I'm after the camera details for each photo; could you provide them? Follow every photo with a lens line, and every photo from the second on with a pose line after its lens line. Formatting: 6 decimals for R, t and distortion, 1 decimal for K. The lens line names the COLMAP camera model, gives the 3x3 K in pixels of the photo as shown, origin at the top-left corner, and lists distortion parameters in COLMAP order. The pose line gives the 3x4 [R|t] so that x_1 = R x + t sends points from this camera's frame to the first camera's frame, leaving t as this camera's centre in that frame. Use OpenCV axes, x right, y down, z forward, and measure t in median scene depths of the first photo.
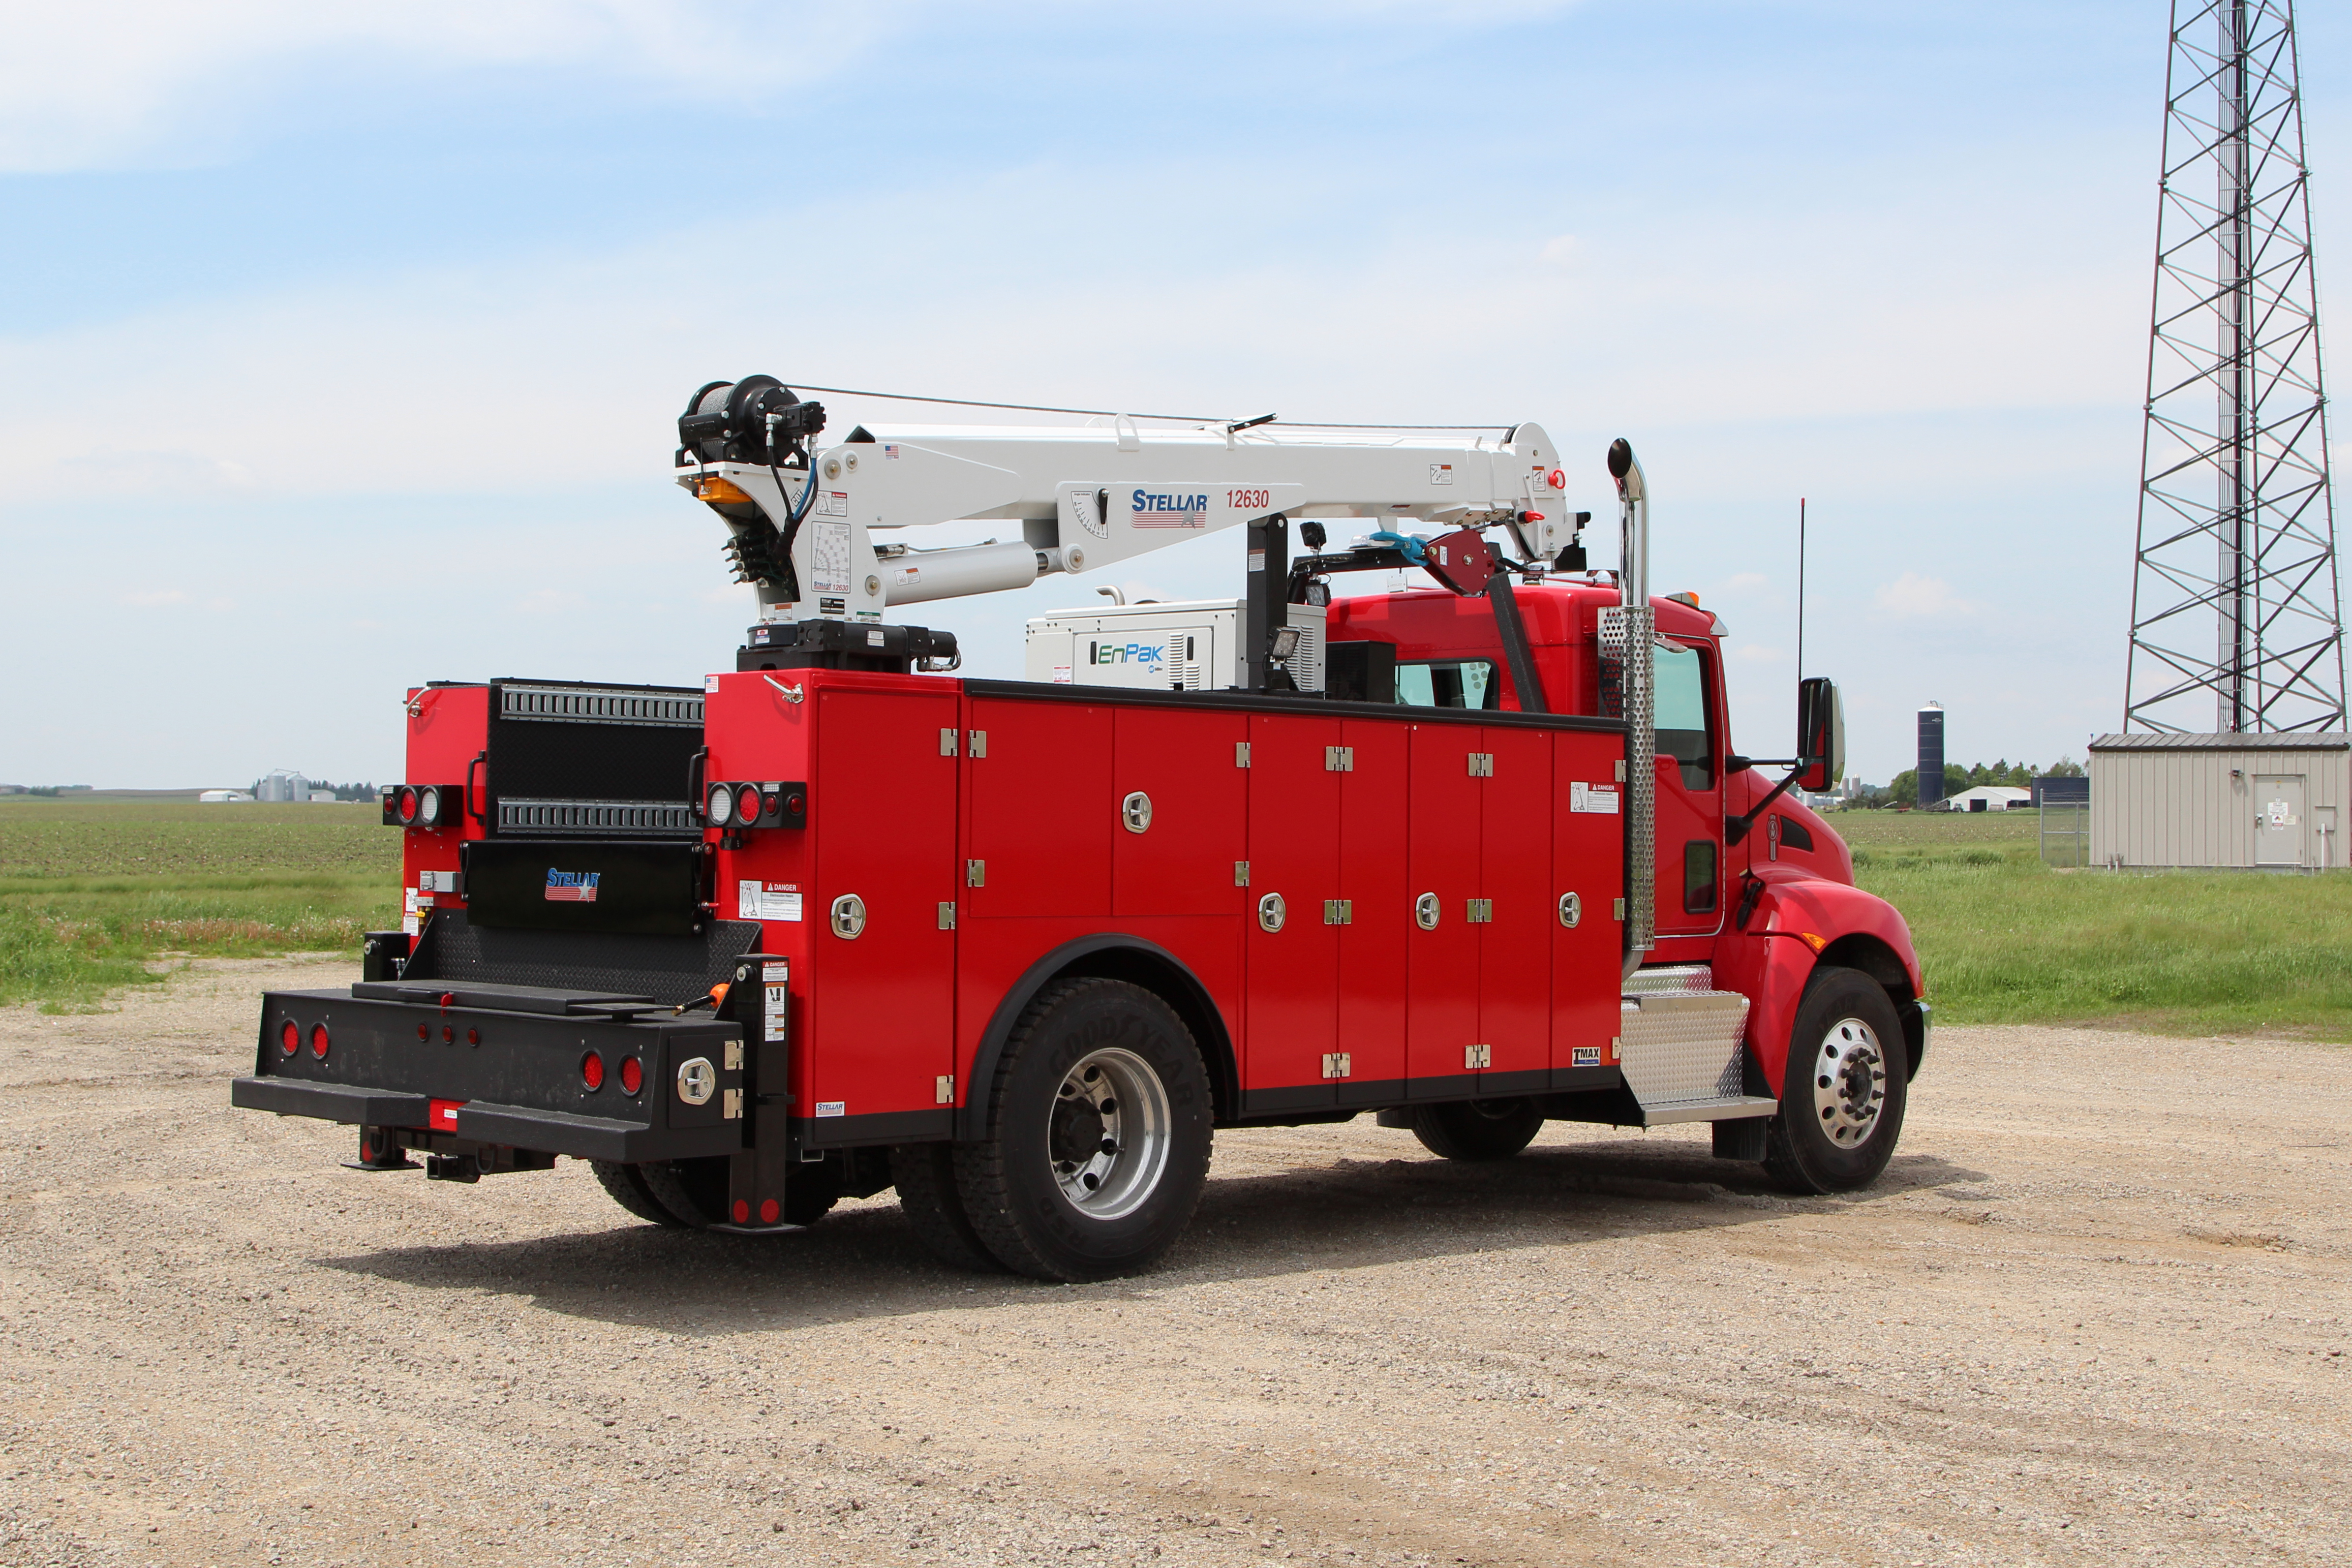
lens RADIAL K [[3031.0, 0, 1097.6], [0, 3031.0, 788.3], [0, 0, 1]] dist [-0.253100, 2.253142]
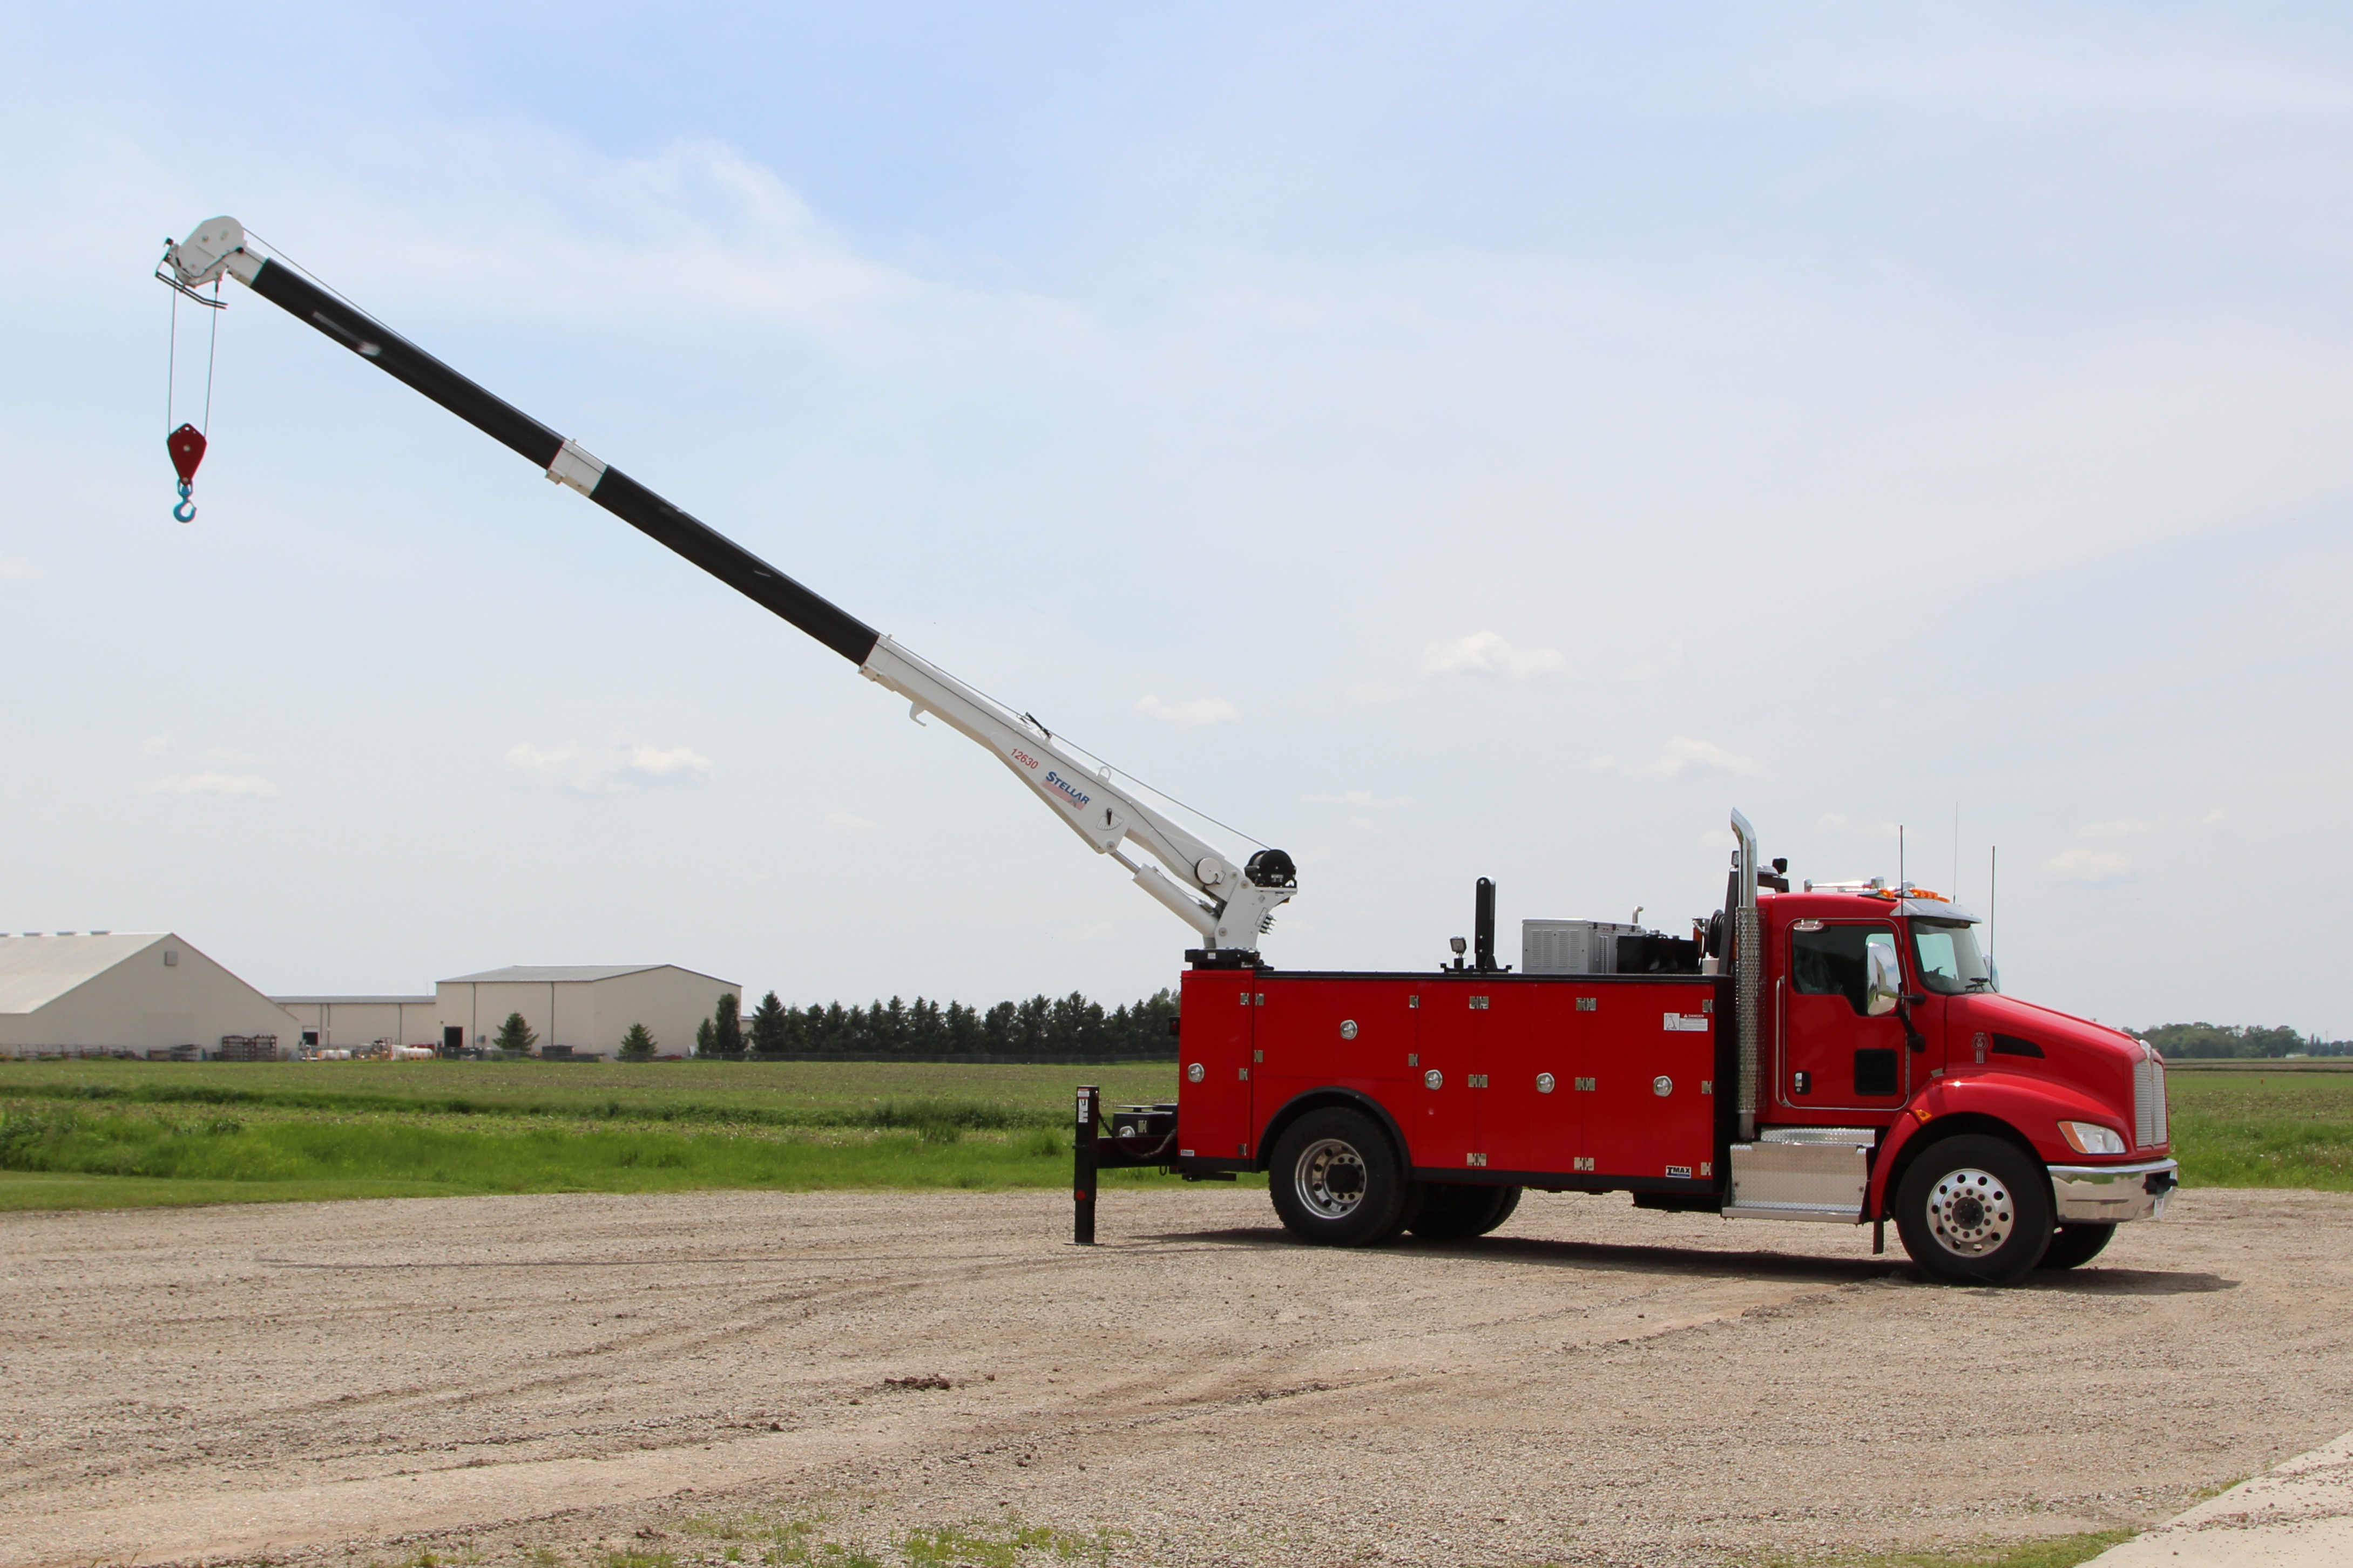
lens RADIAL K [[3177.7, 0, 1312.2], [0, 3177.7, 785.0], [0, 0, 1]] dist [-0.075447, 0.002545]
pose [[0.330649, -0.075330, -0.940743, 1.959865], [0.001892, 0.996860, -0.079159, 0.012027], [0.943752, 0.024394, 0.329753, 0.210820]]
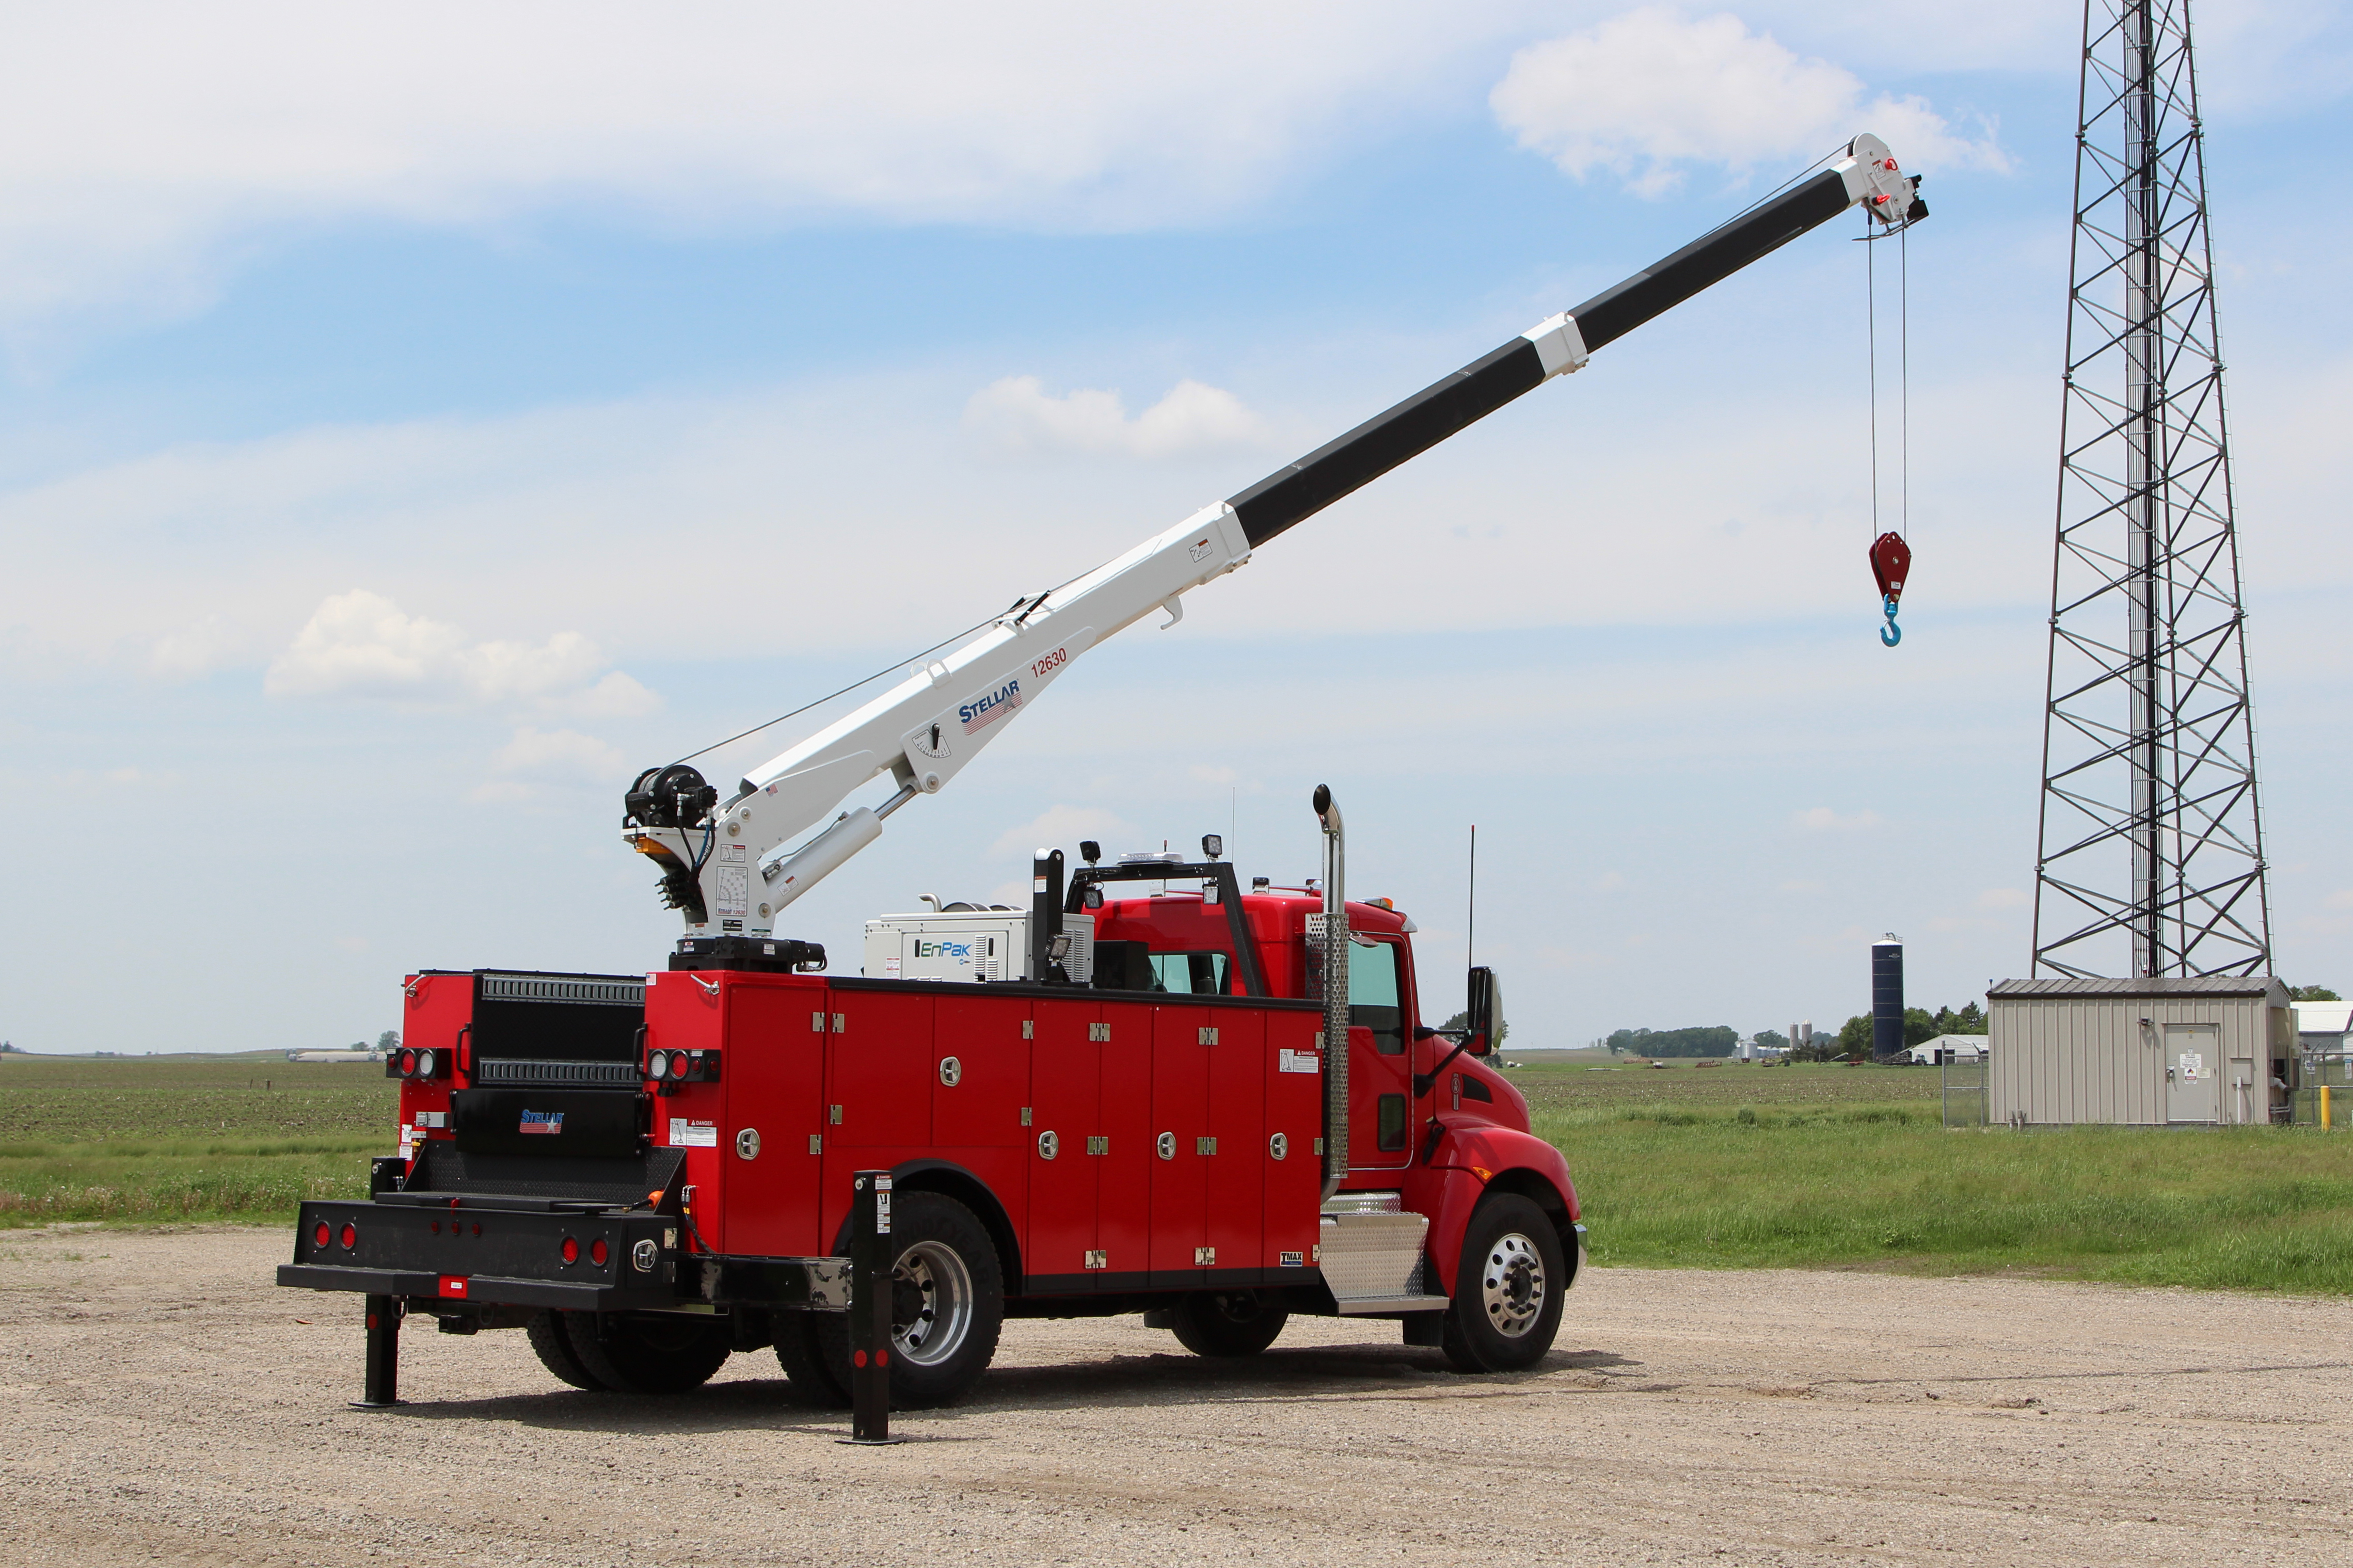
lens RADIAL K [[3551.5, 0, 1176.5], [0, 3551.5, 784.0], [0, 0, 1]] dist [-0.109546, 0.516149]
pose [[0.996893, 0.010724, 0.078032, -0.011078], [-0.005251, 0.997533, -0.070001, -0.009515], [-0.078590, 0.069374, 0.994490, -0.584347]]
